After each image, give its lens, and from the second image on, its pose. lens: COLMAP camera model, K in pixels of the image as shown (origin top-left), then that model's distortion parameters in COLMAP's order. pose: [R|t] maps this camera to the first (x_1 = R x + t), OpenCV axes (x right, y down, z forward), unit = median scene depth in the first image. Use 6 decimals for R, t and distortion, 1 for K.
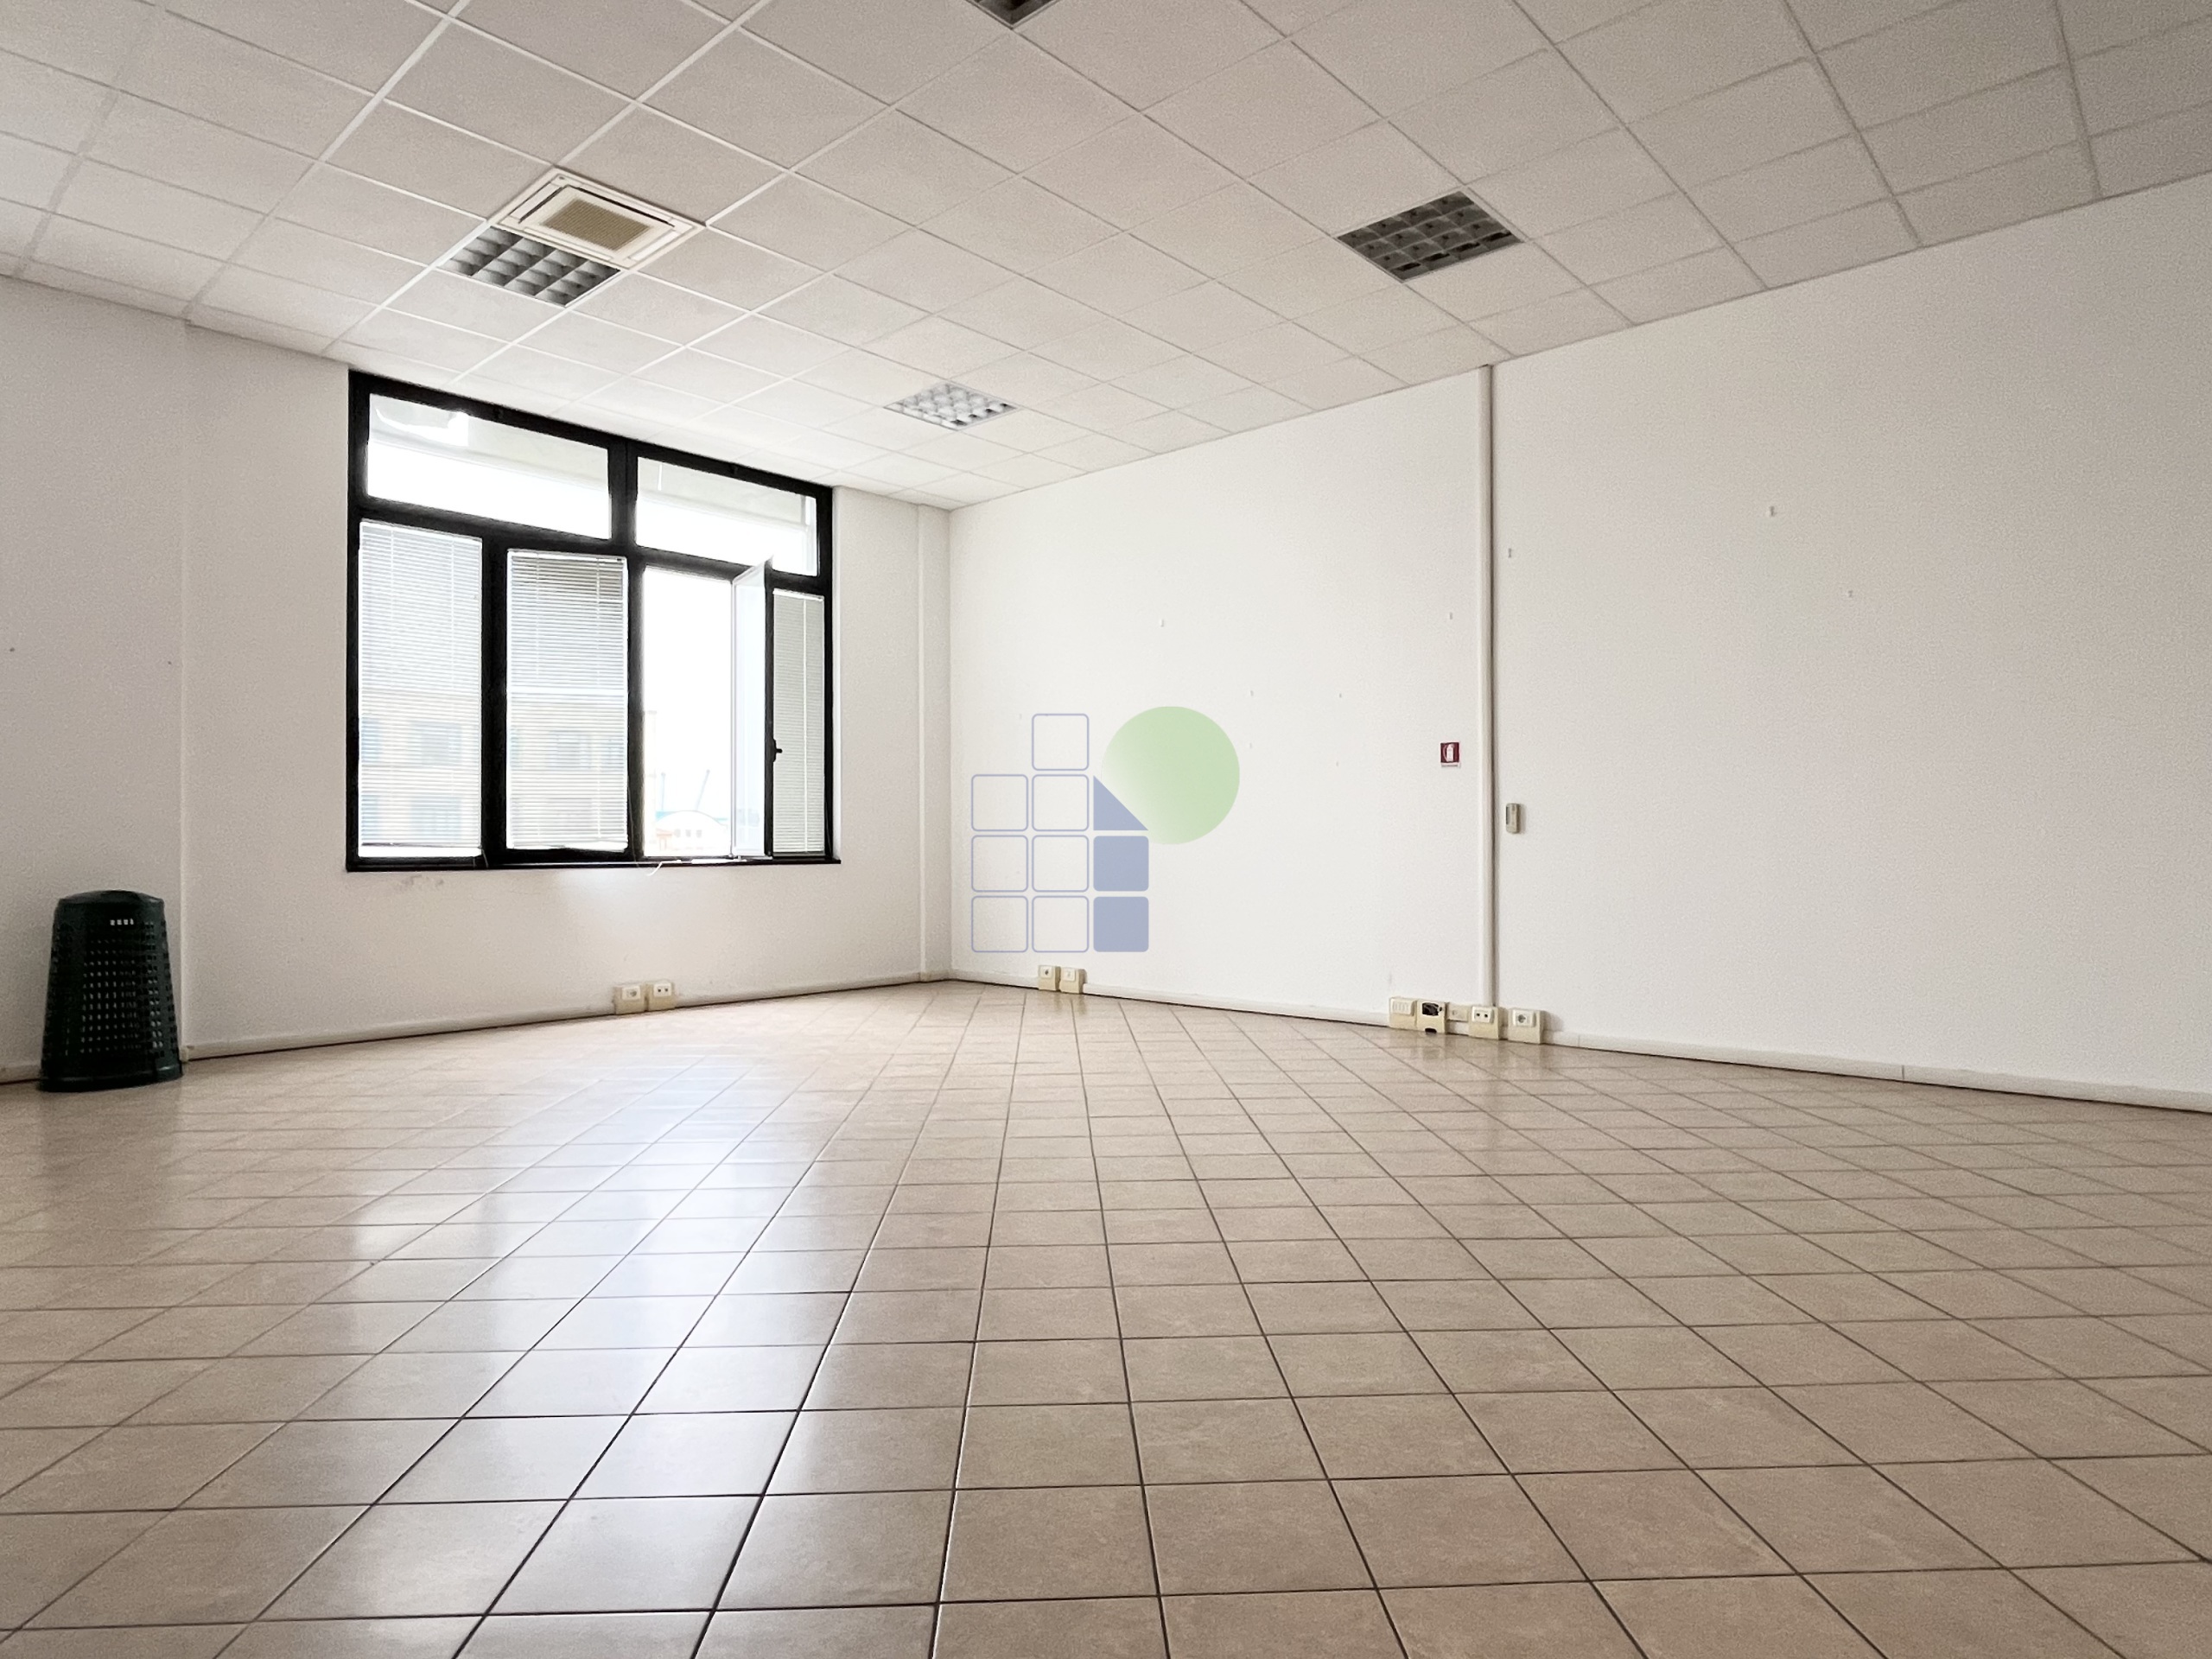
lens RADIAL K [[1265.9, 0, 1106.1], [0, 1265.9, 825.3], [0, 0, 1]] dist [-0.005926, 0.001196]
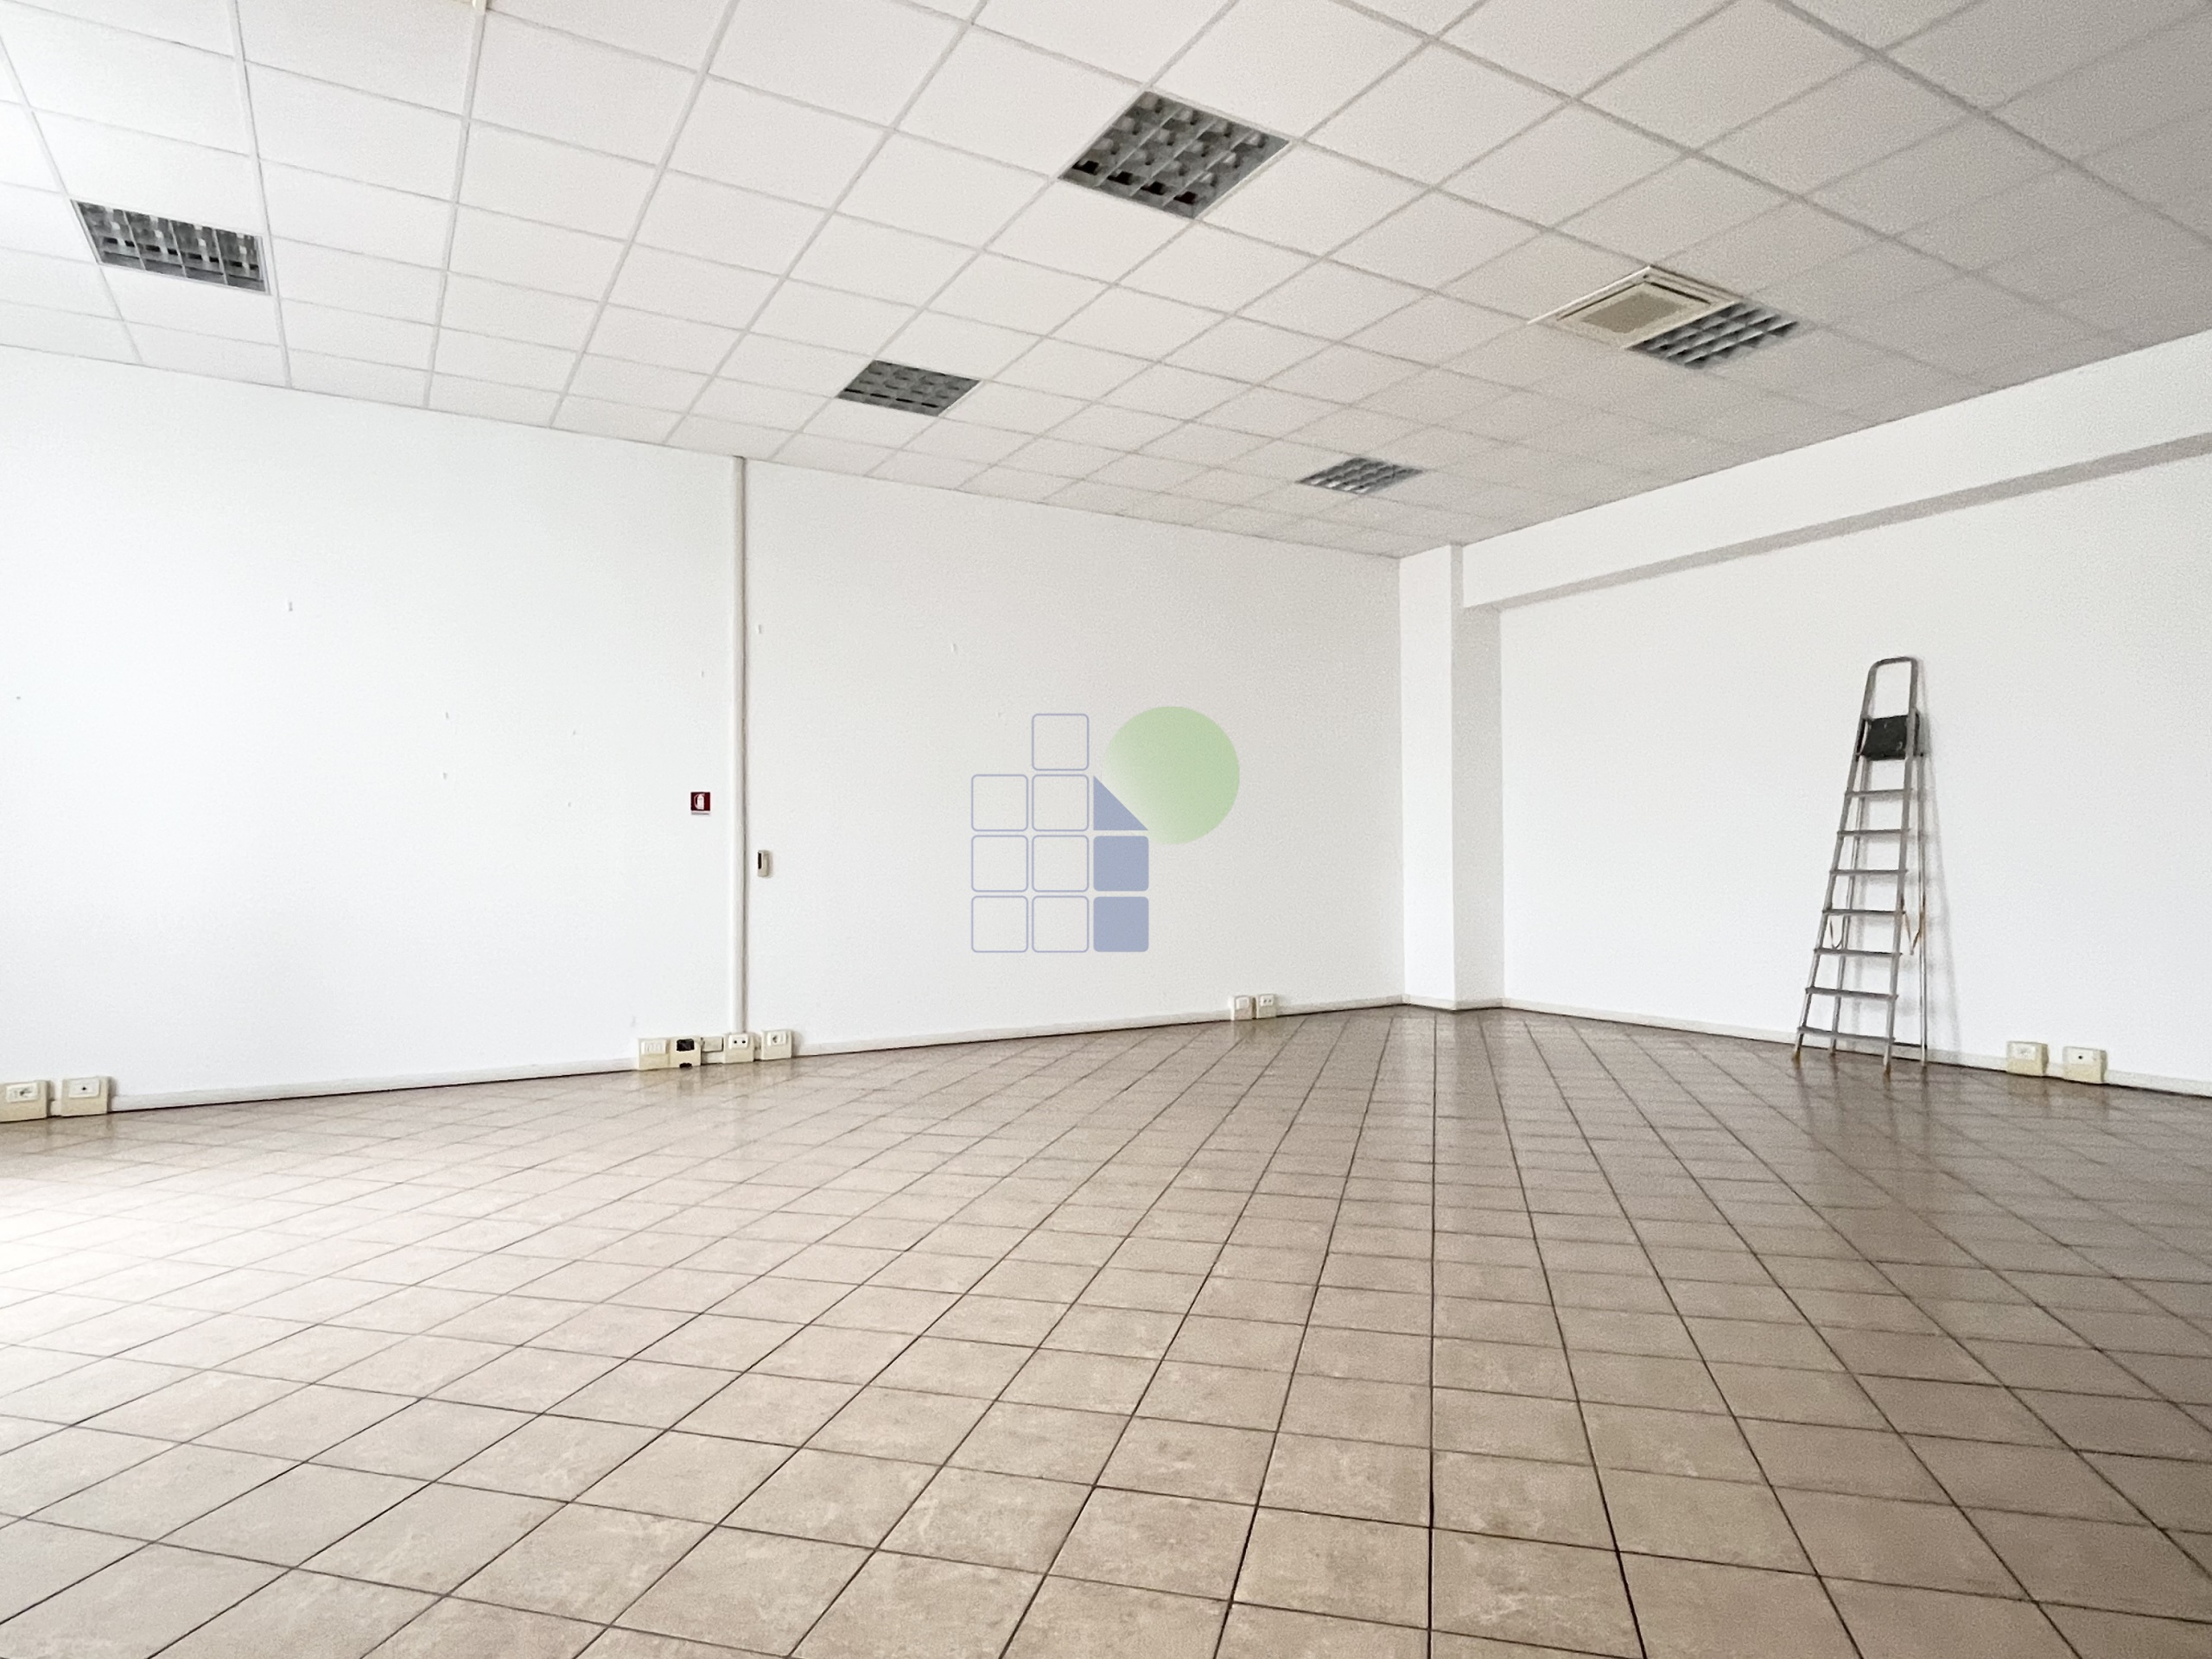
lens RADIAL K [[1272.3, 0, 1106.0], [0, 1272.3, 829.5], [0, 0, 1]] dist [-0.002703, 0.000441]
pose [[0.309871, 0.025240, 0.950443, -0.612391], [-0.007799, 0.999681, -0.024005, -0.010126], [-0.950747, 0.000026, 0.309969, 0.325083]]
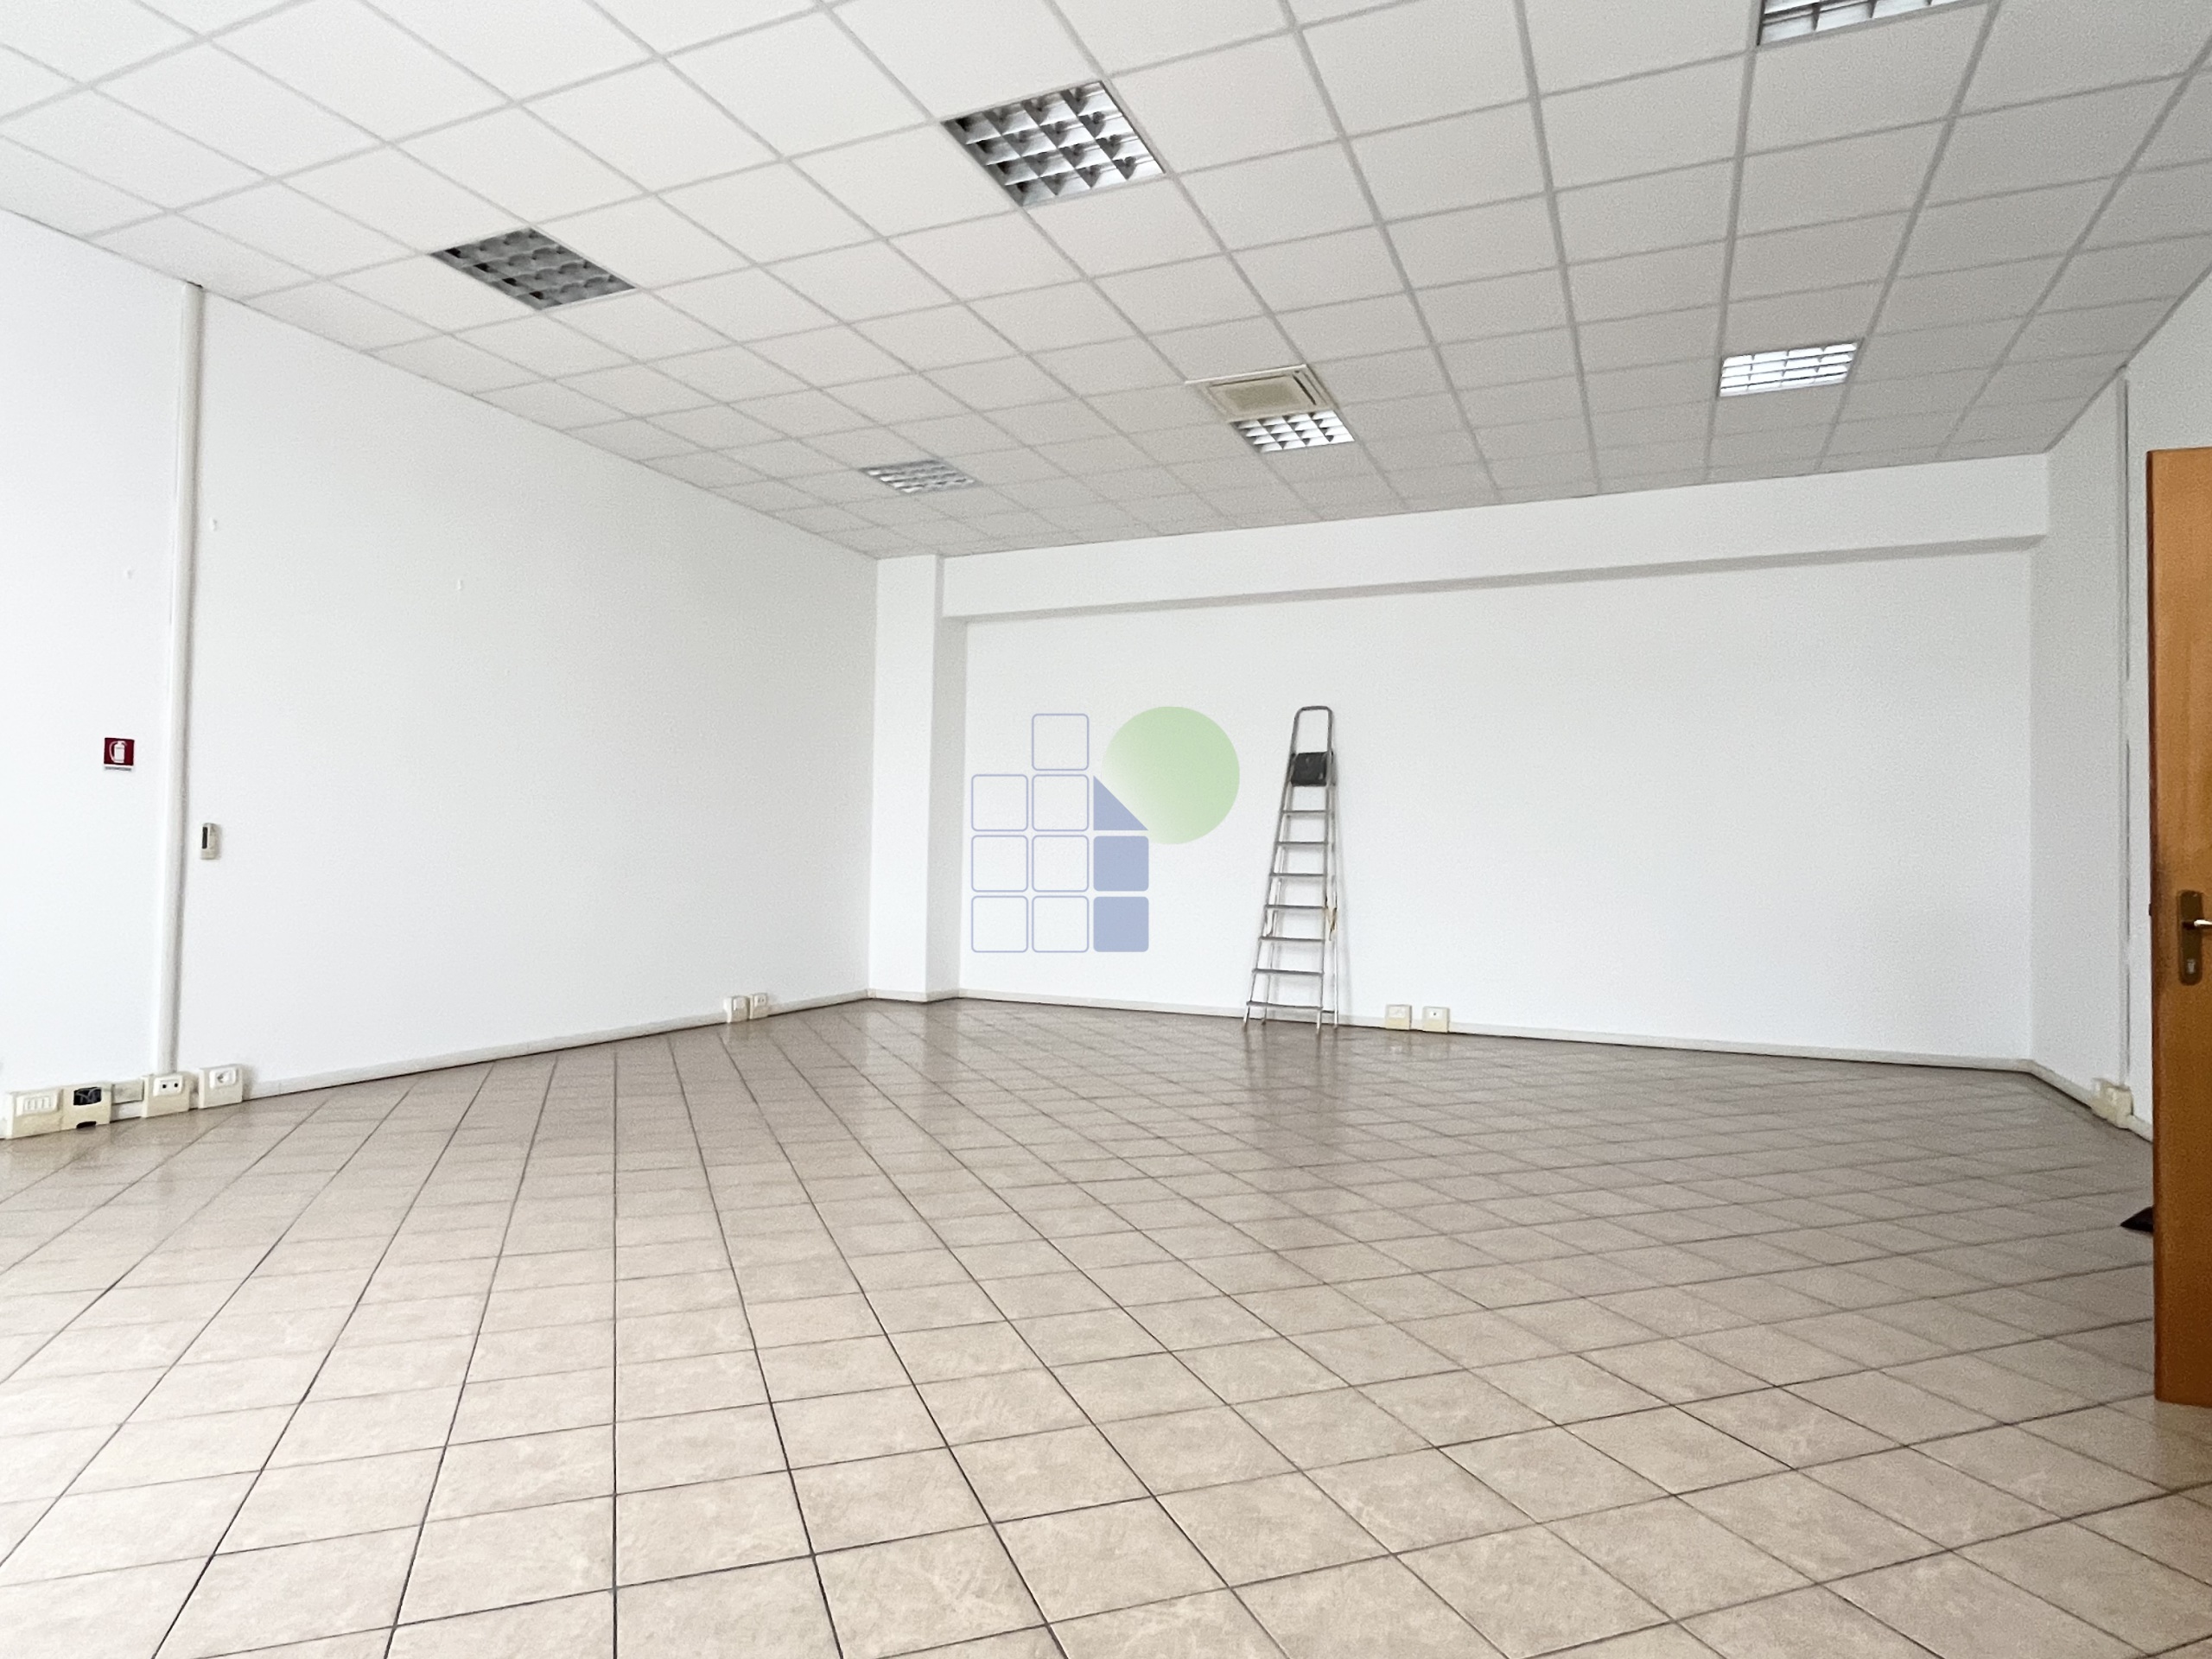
lens RADIAL K [[1265.9, 0, 1106.1], [0, 1265.9, 825.3], [0, 0, 1]] dist [-0.005926, 0.001196]
pose [[-0.310647, 0.025027, 0.950196, -0.602234], [-0.030129, 0.998892, -0.036160, -0.003529], [-0.950048, -0.039861, -0.309549, 0.637690]]
